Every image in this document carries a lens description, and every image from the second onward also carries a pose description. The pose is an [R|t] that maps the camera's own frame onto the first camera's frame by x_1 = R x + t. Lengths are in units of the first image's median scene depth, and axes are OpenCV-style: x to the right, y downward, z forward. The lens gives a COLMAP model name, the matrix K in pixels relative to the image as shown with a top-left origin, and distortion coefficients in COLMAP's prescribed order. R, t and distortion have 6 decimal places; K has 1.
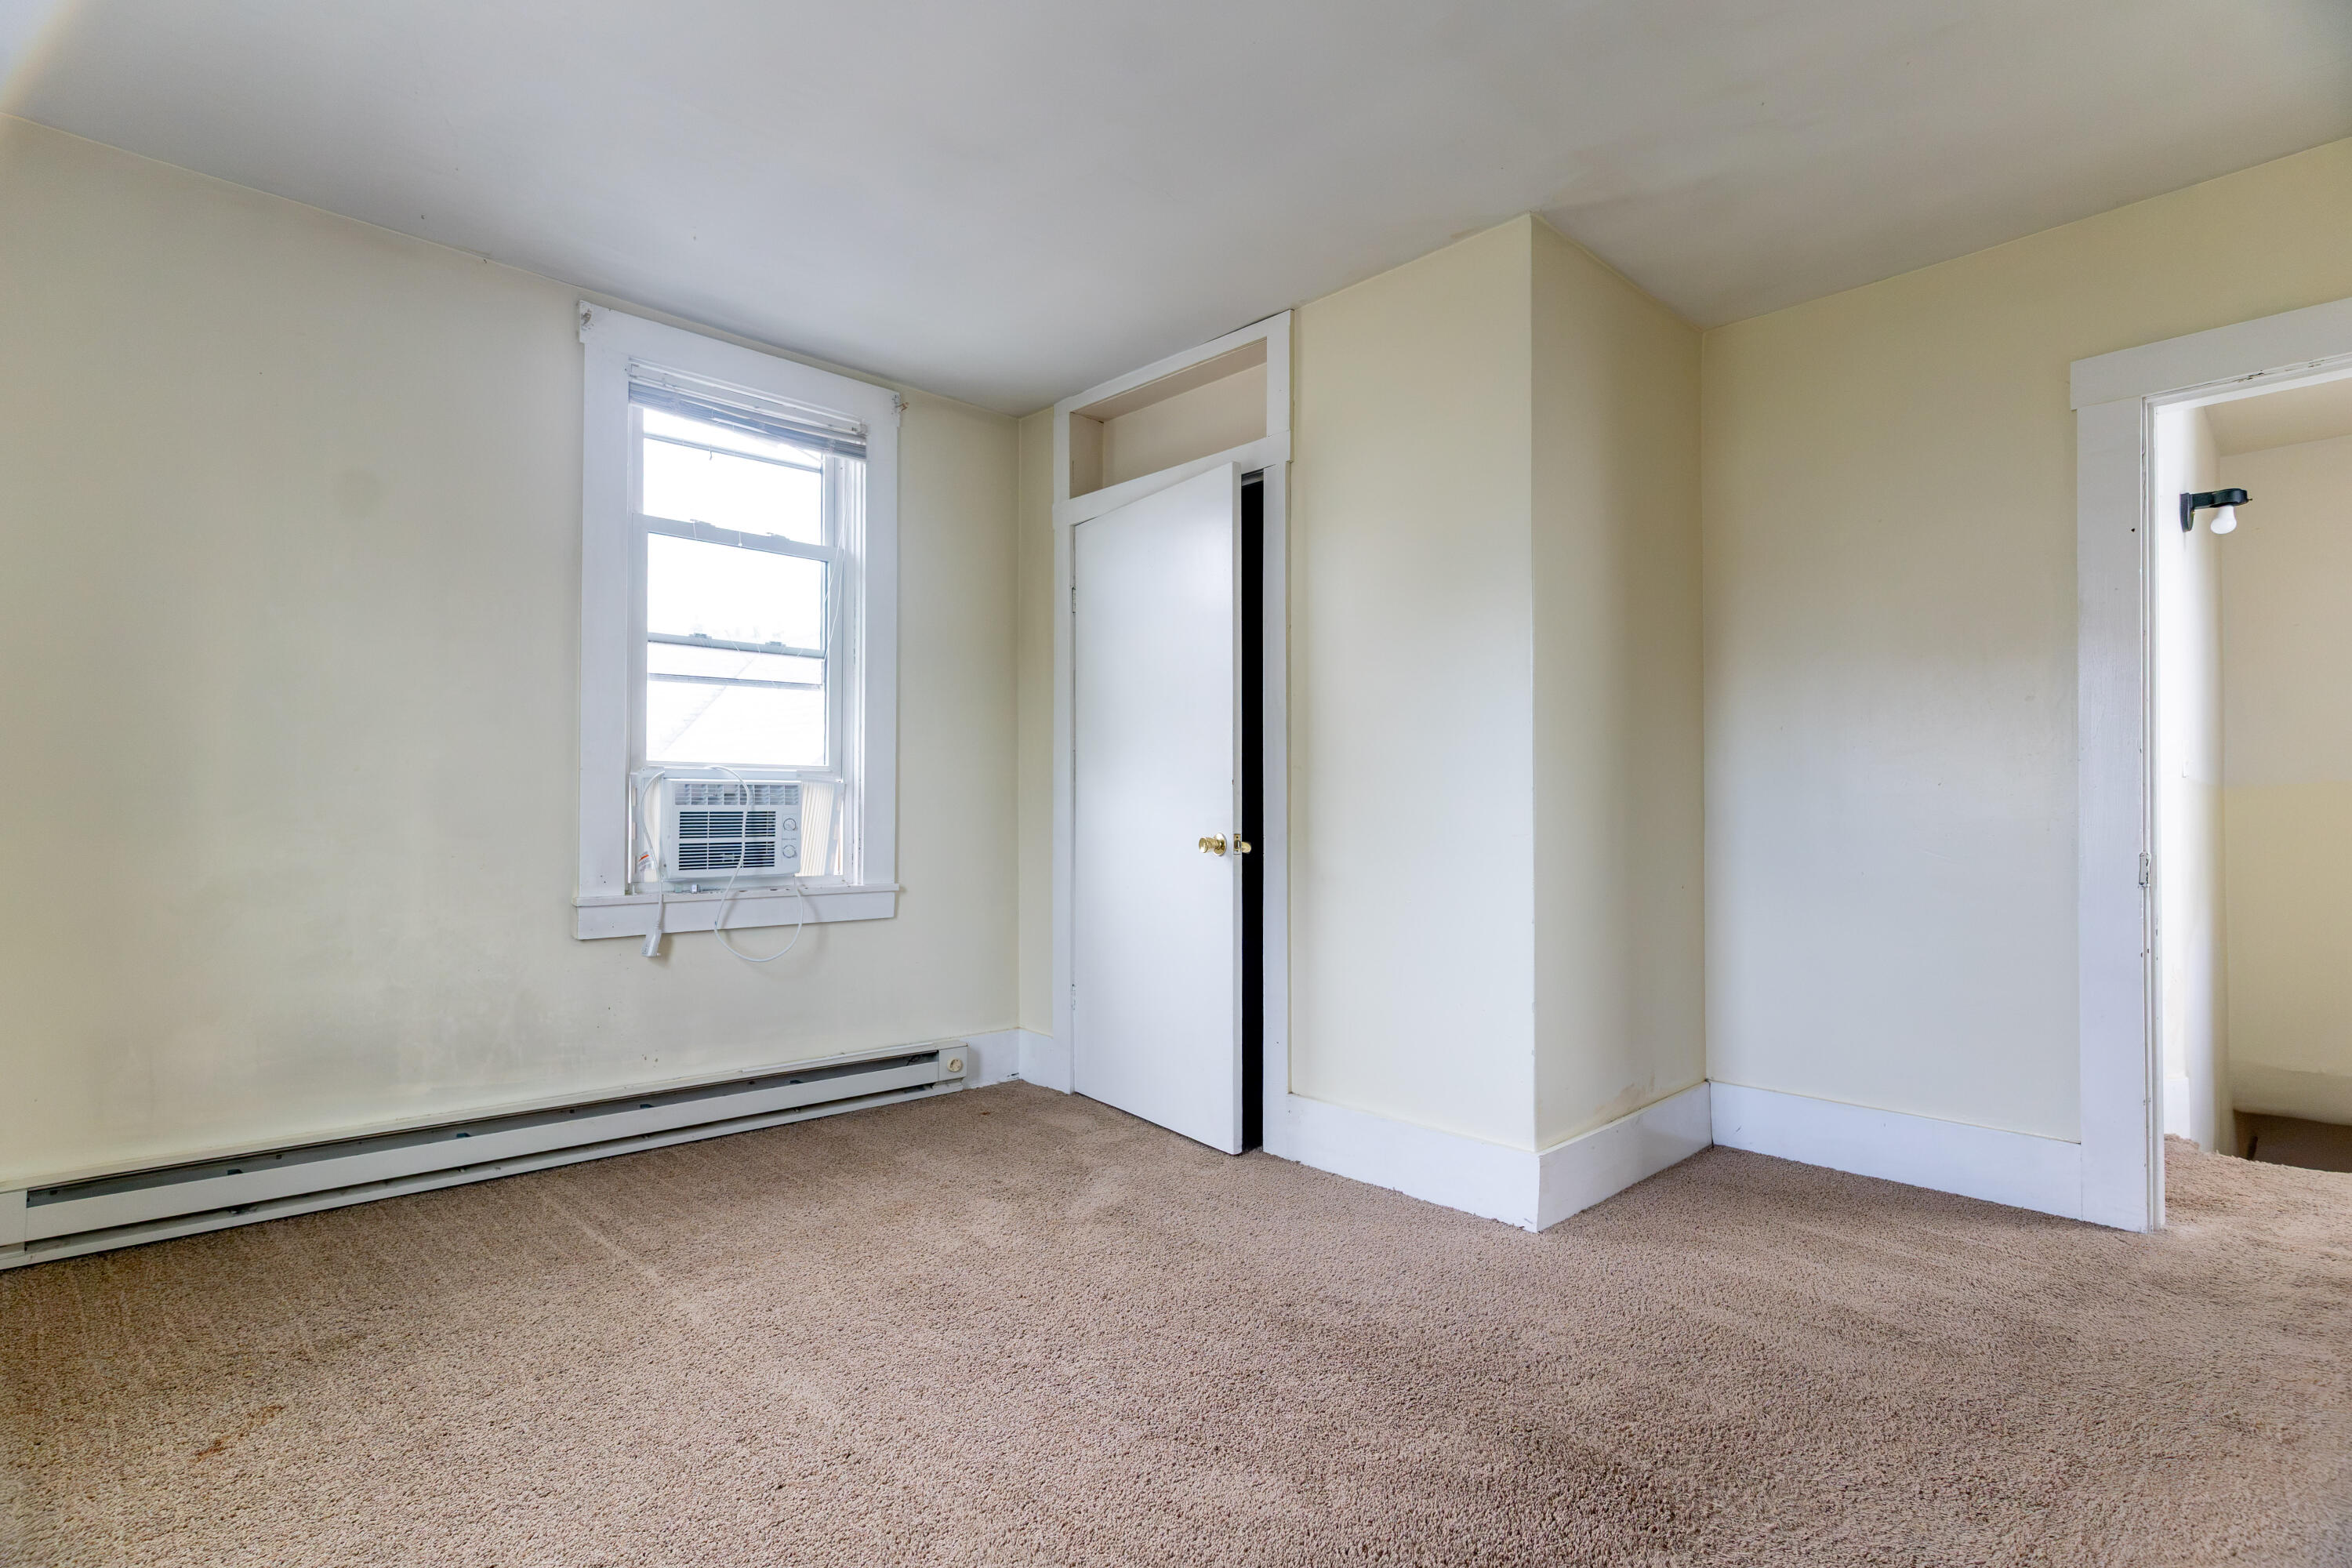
lens RADIAL K [[1138.8, 0, 1175.4], [0, 1138.8, 791.7], [0, 0, 1]] dist [0.001422, 0.000331]
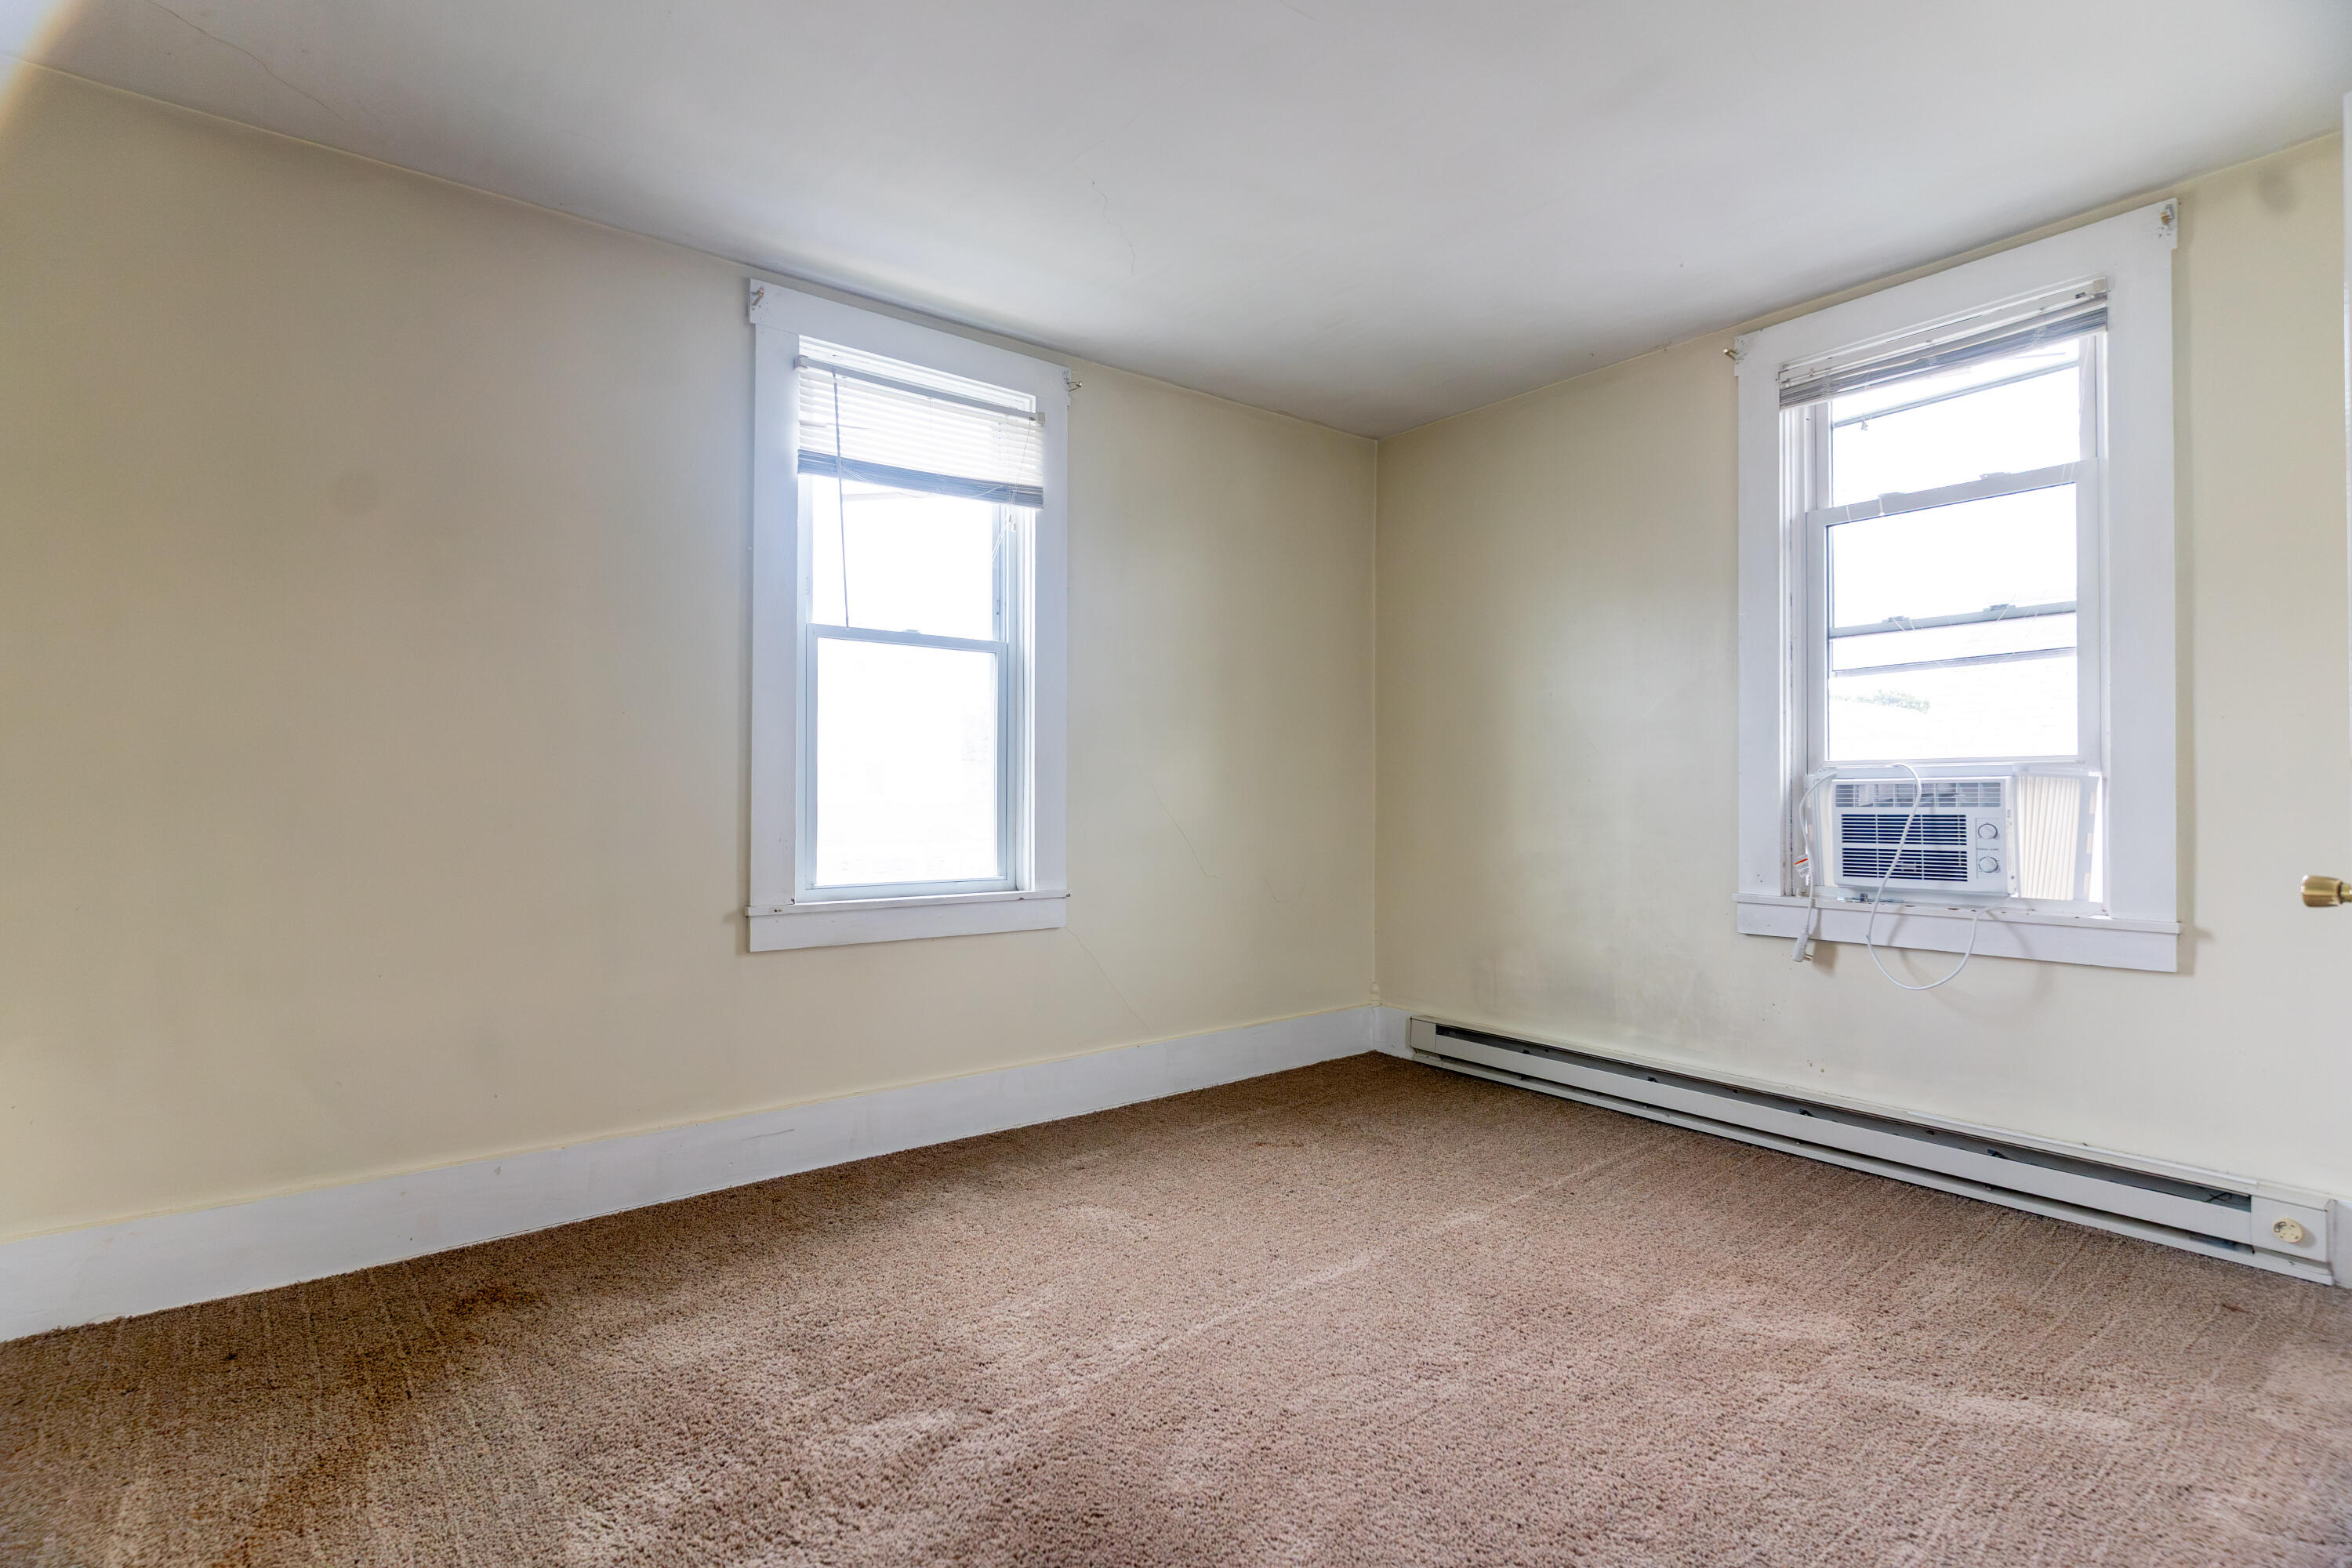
lens RADIAL K [[1128.7, 0, 1176.0], [0, 1128.7, 784.0], [0, 0, 1]] dist [0.001313, 0.000170]
pose [[-0.095412, -0.019488, -0.995247, 0.529508], [0.011893, 0.999715, -0.020716, 0.005220], [0.995367, -0.013813, -0.095153, 0.520992]]
